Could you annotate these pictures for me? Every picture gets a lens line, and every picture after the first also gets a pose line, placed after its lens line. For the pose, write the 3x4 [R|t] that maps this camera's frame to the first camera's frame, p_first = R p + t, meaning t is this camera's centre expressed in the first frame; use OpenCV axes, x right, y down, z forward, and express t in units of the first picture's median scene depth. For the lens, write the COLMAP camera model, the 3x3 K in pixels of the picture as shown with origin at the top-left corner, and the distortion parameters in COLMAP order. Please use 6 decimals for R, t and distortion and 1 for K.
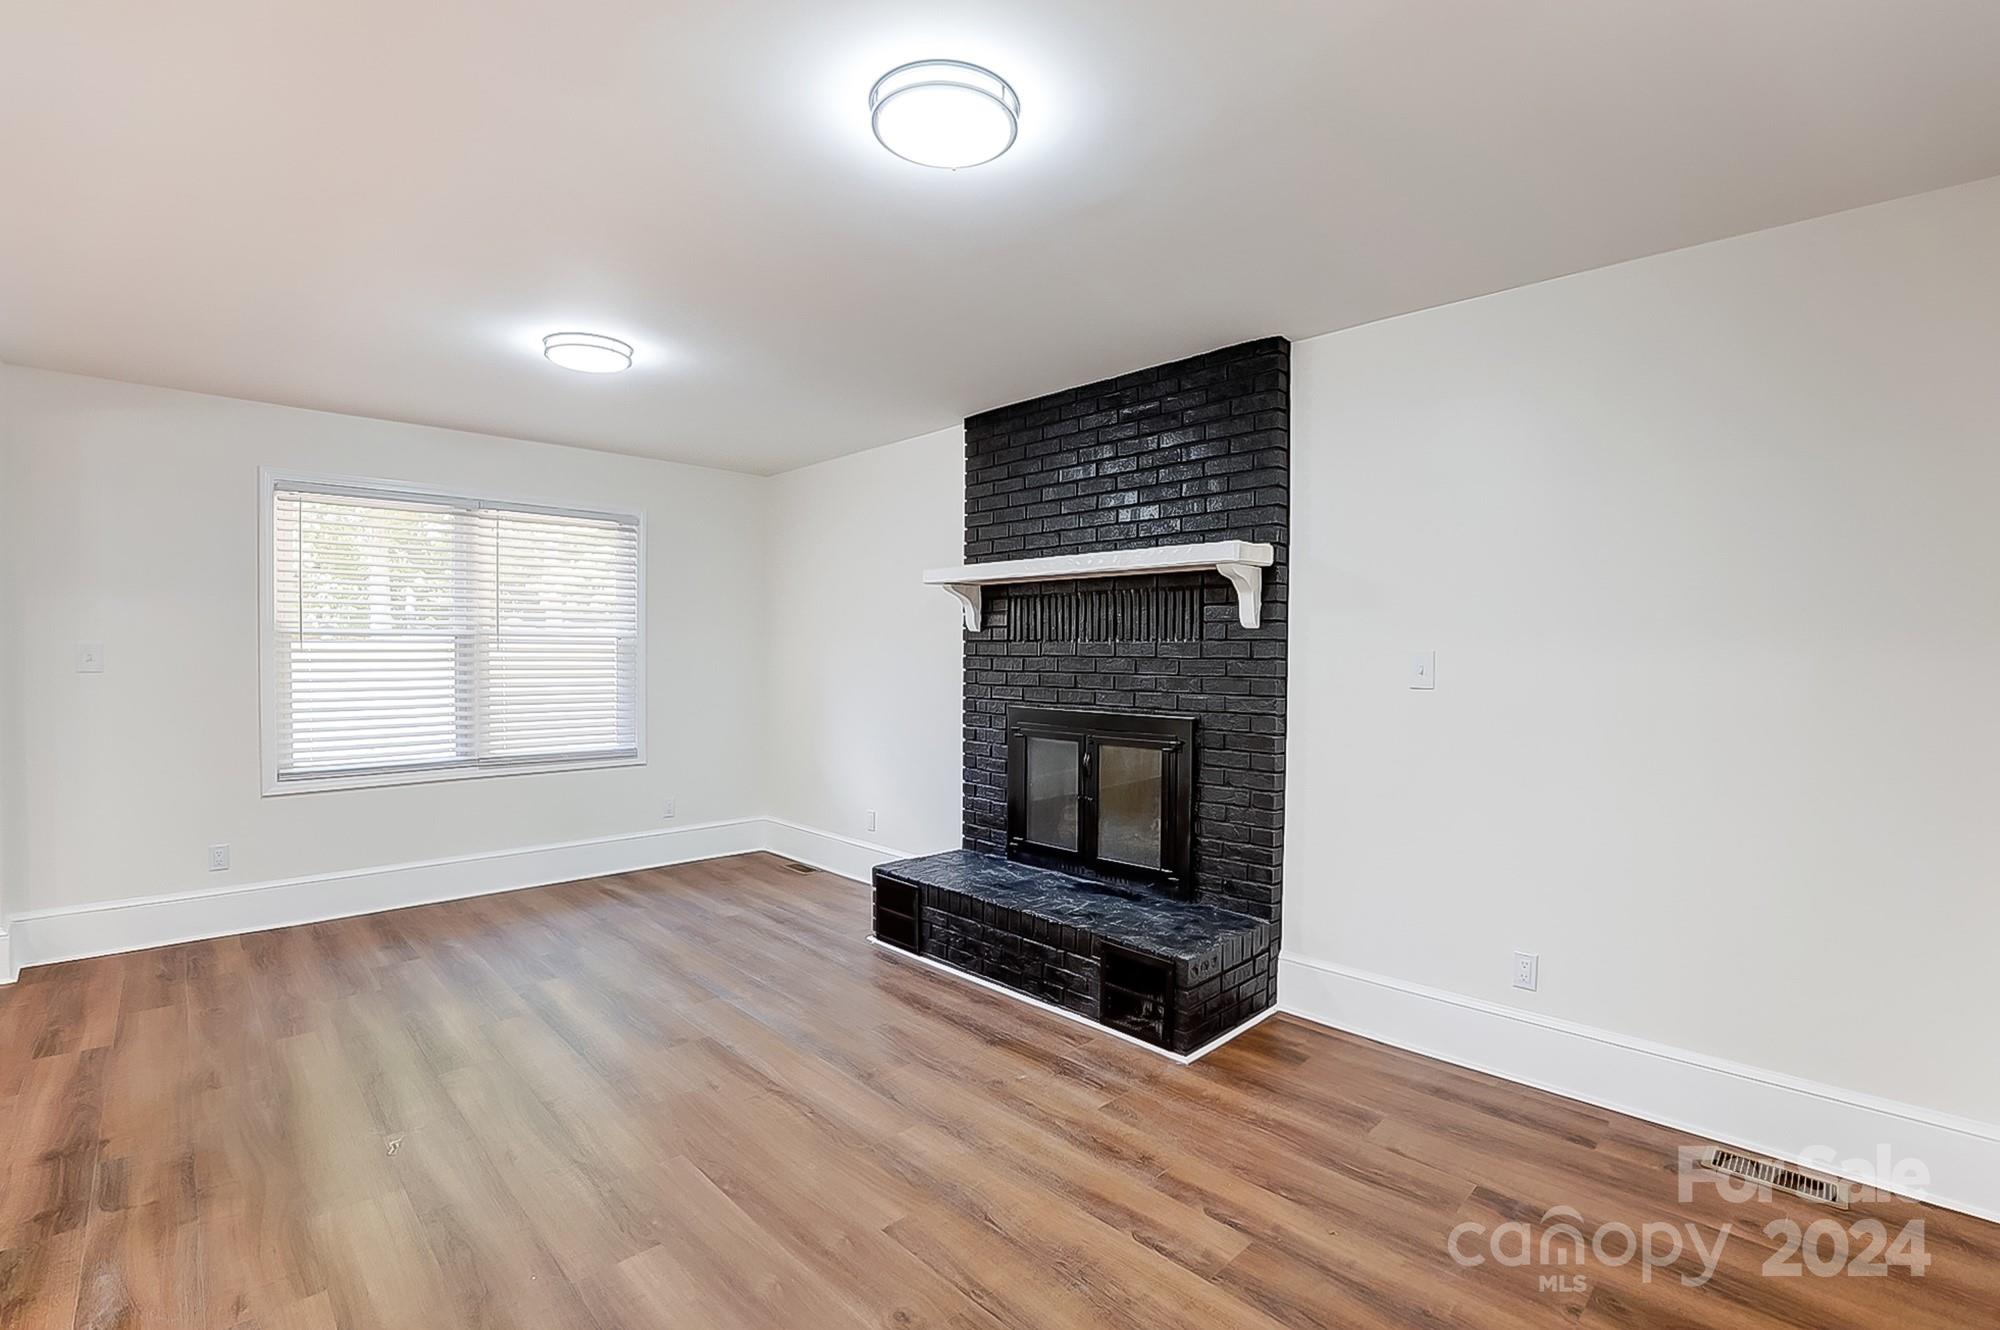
lens RADIAL K [[875.5, 0, 1011.3], [0, 875.5, 670.3], [0, 0, 1]] dist [-0.020388, 0.000204]
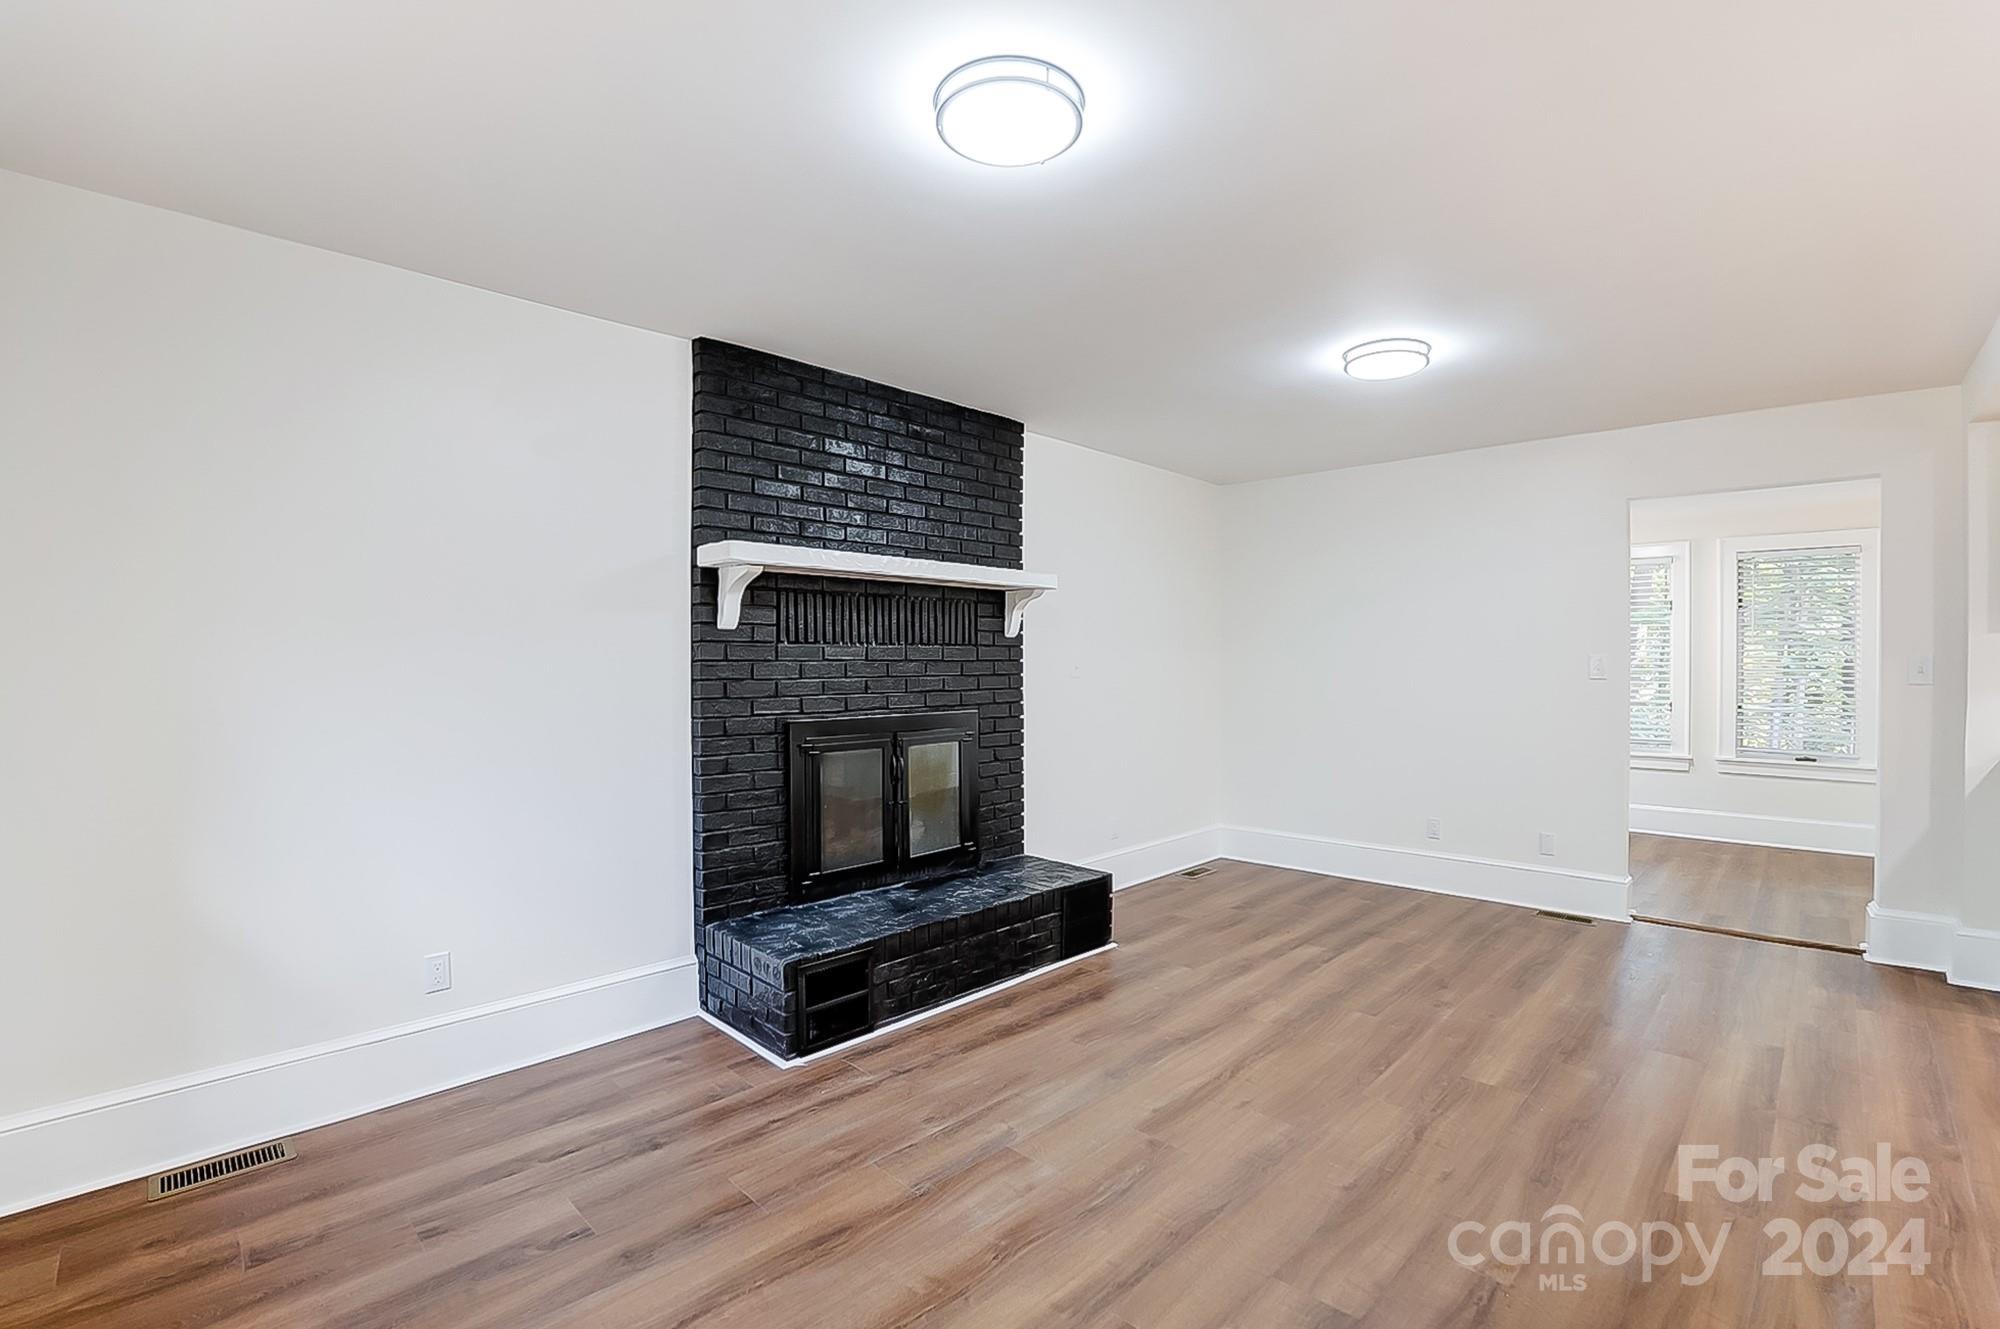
lens RADIAL K [[875.5, 0, 1011.3], [0, 875.5, 669.8], [0, 0, 1]] dist [-0.020388, 0.000204]
pose [[0.006647, -0.019187, 0.999794, -0.904818], [0.022769, 0.999560, 0.019031, -0.020646], [-0.999719, 0.022638, 0.007081, 0.857670]]
